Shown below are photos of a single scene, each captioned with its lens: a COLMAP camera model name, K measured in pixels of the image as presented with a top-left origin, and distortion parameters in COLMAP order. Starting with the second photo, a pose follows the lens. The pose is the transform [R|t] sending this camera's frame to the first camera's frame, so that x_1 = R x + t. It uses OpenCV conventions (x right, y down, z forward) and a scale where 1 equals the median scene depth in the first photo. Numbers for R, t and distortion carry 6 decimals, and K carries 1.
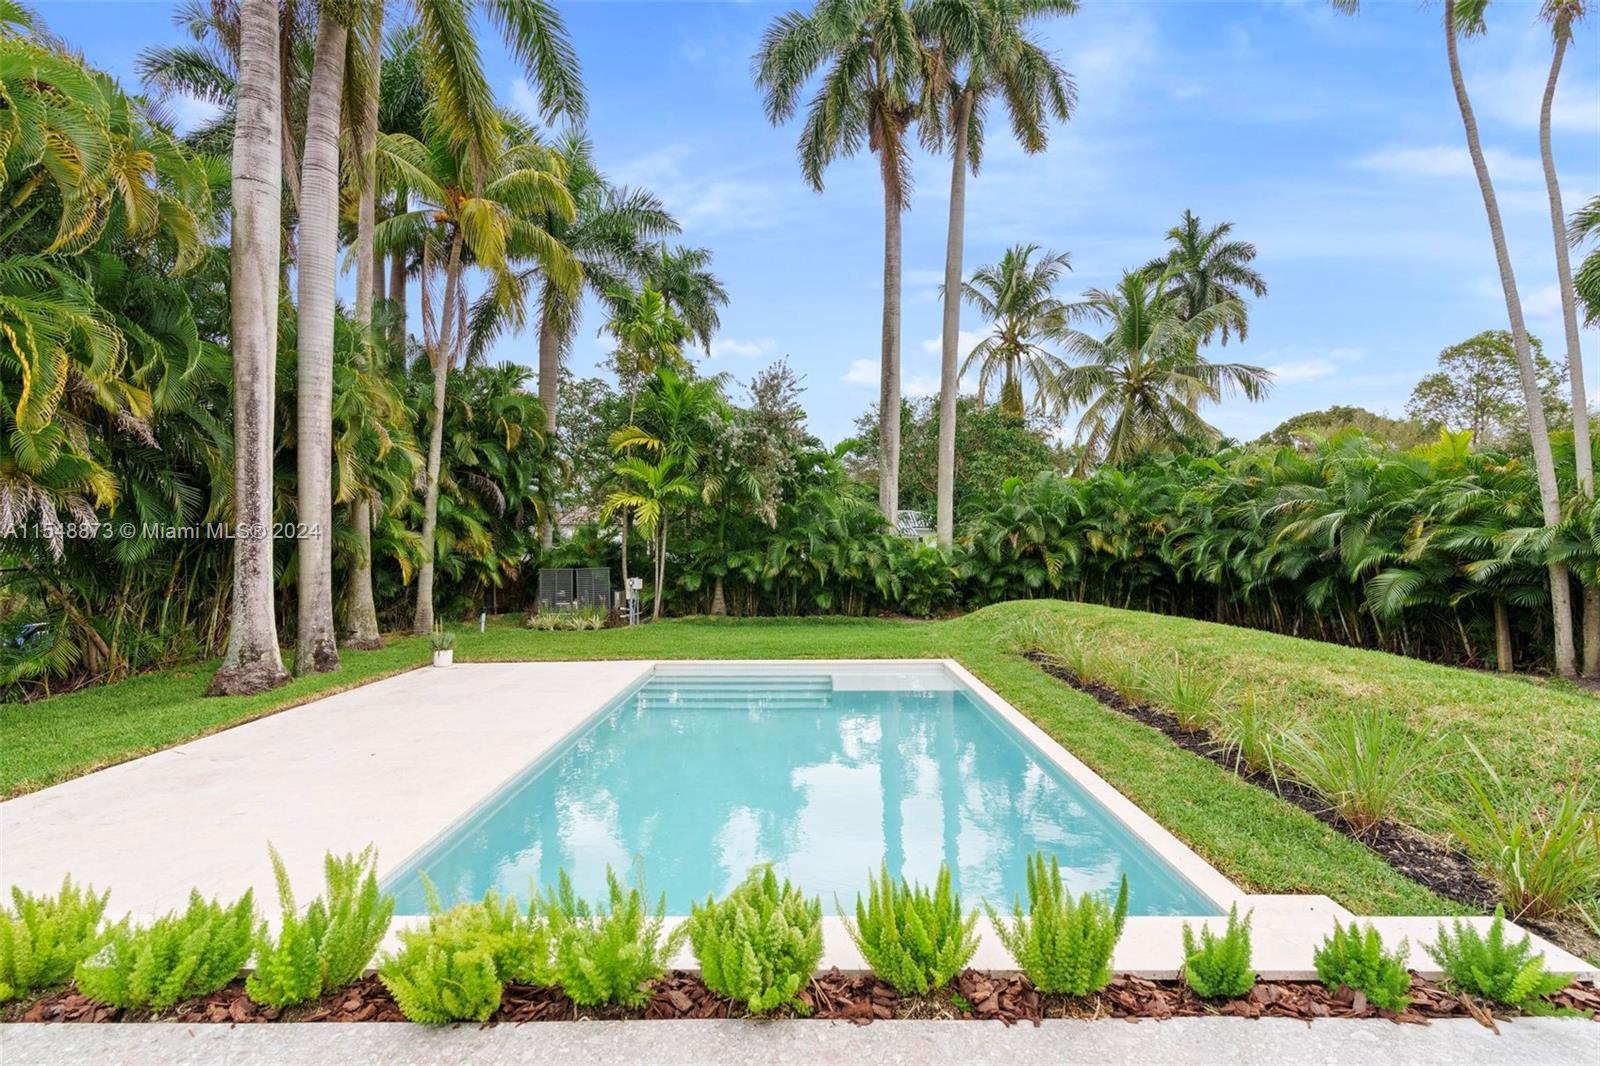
lens RADIAL K [[715.7, 0, 799.9], [0, 715.7, 535.0], [0, 0, 1]] dist [-0.006571, 0.000000]
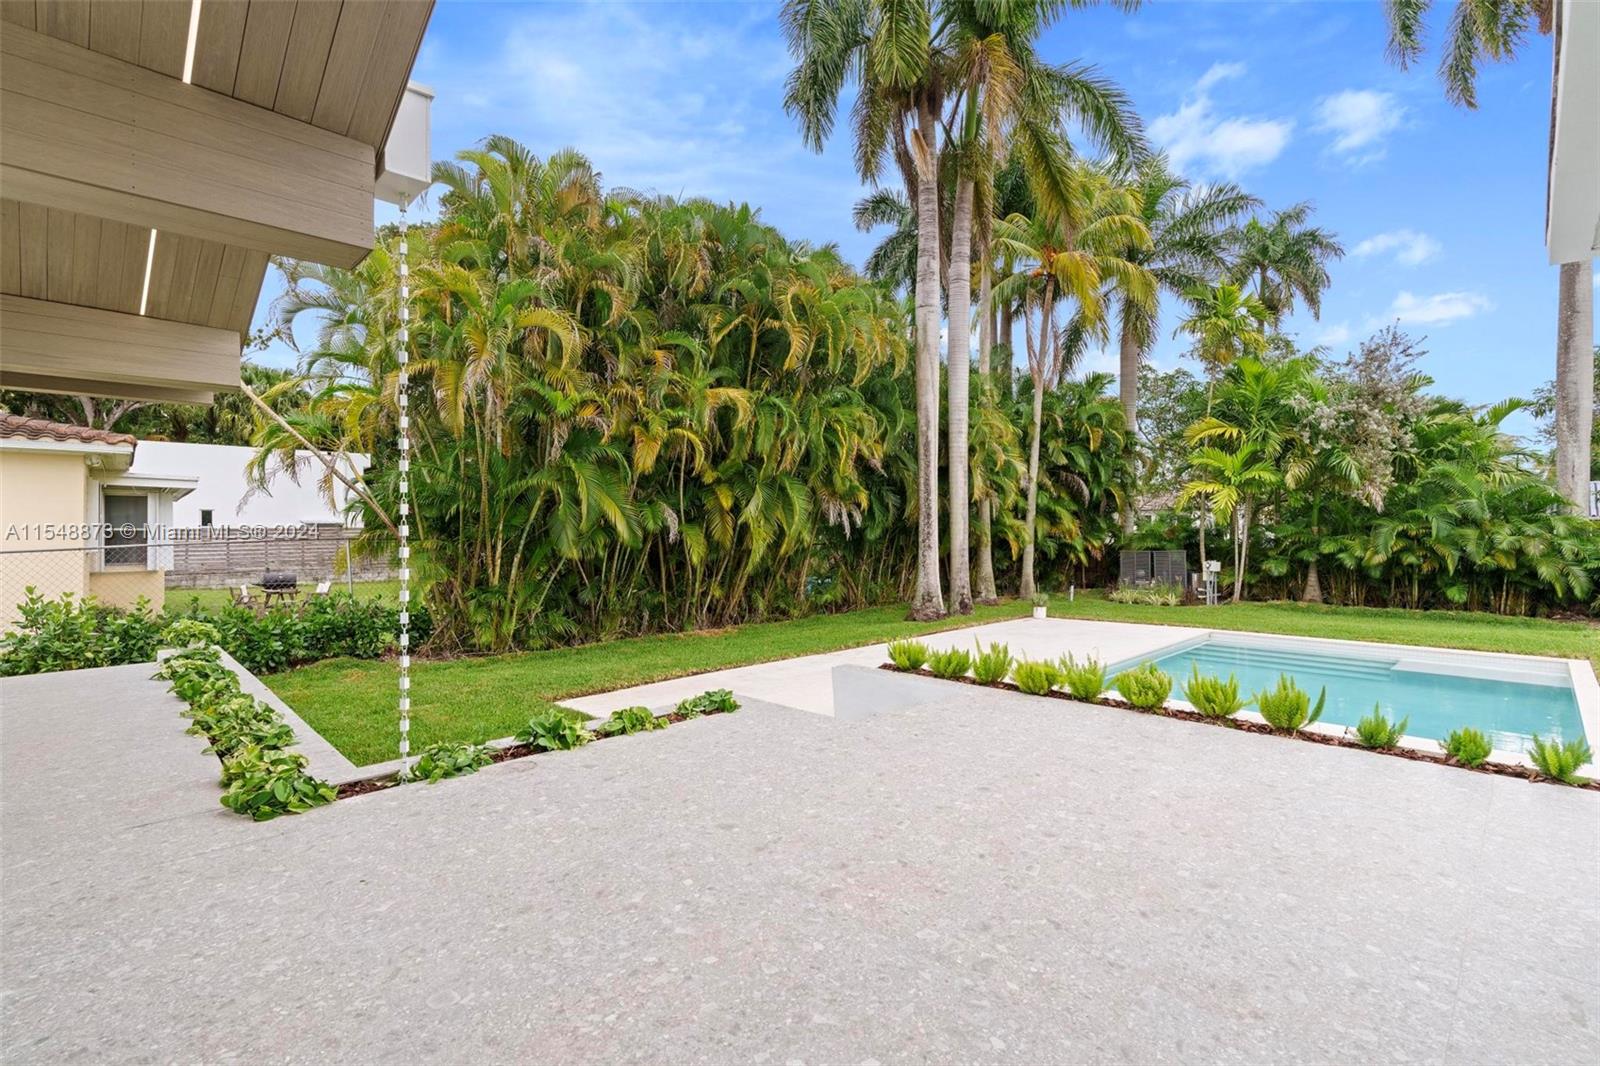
lens RADIAL K [[715.7, 0, 799.9], [0, 715.7, 535.0], [0, 0, 1]] dist [-0.006571, 0.000000]
pose [[0.701315, 0.002817, -0.712846, 0.096963], [0.012381, 0.999793, 0.016132, -0.002837], [0.712744, -0.020139, 0.701135, -0.179513]]
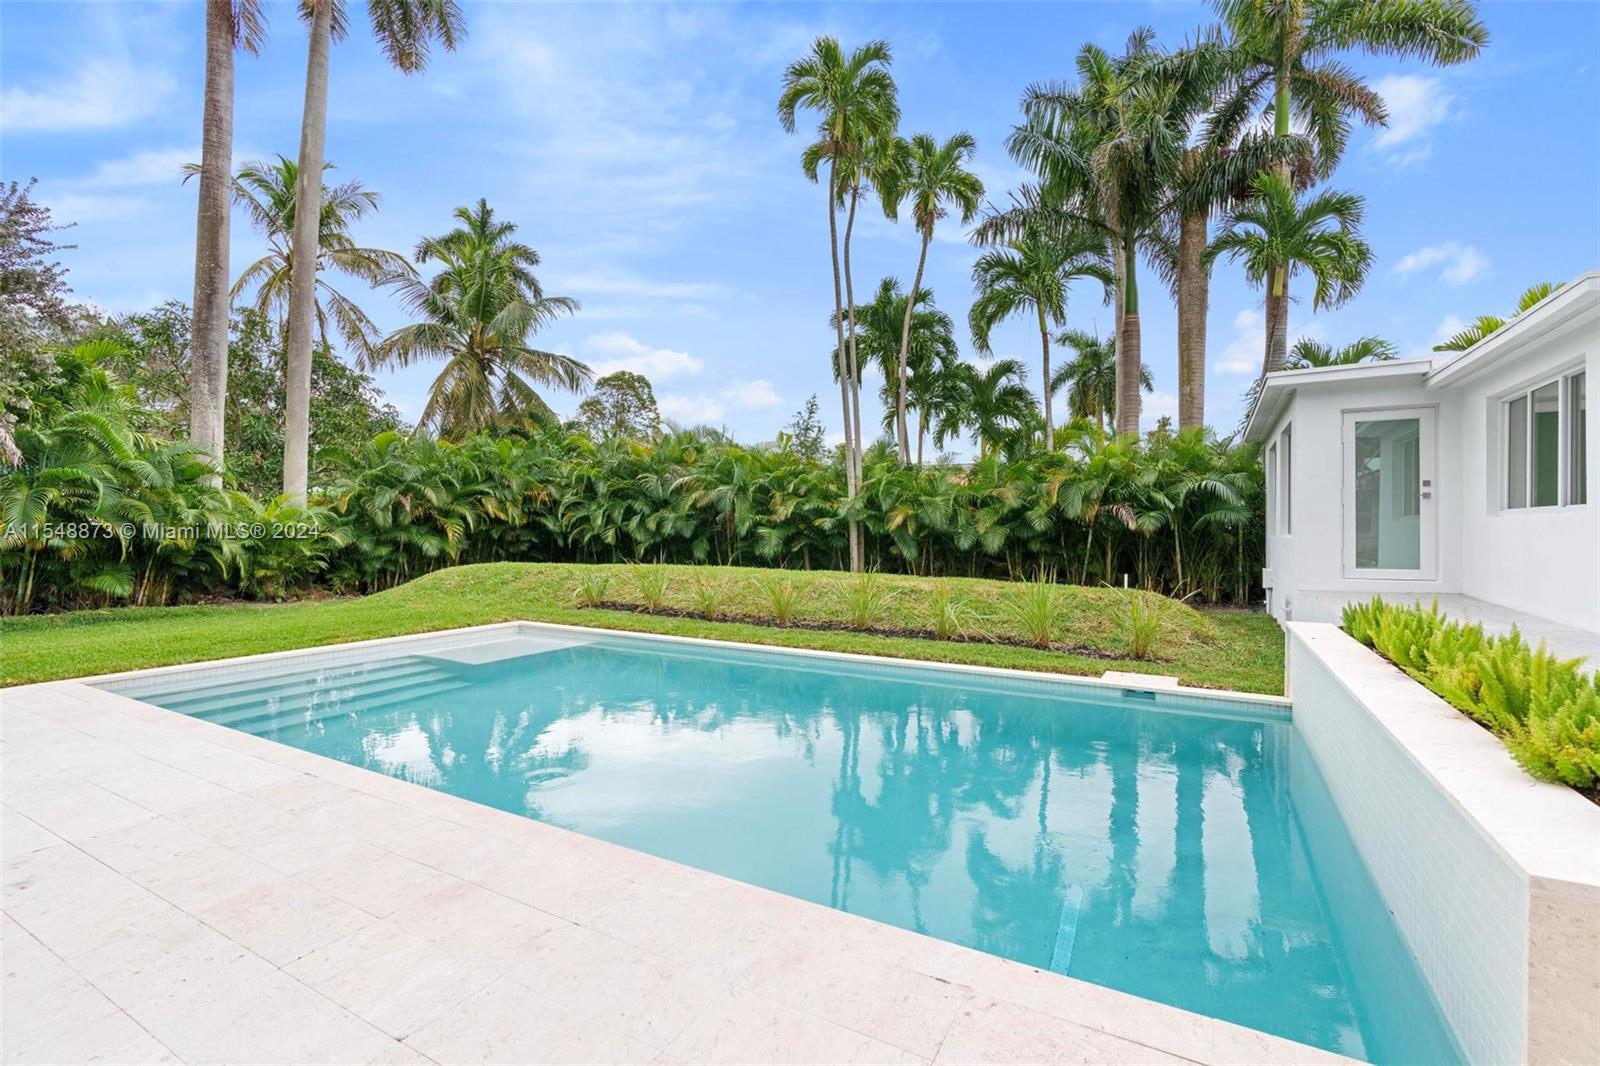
lens RADIAL K [[715.7, 0, 799.9], [0, 715.7, 535.0], [0, 0, 1]] dist [-0.006571, 0.000000]
pose [[0.484635, 0.001257, 0.874716, -0.257238], [-0.018031, 0.999801, 0.008553, 0.032781], [-0.874531, -0.019917, 0.484561, 0.159153]]
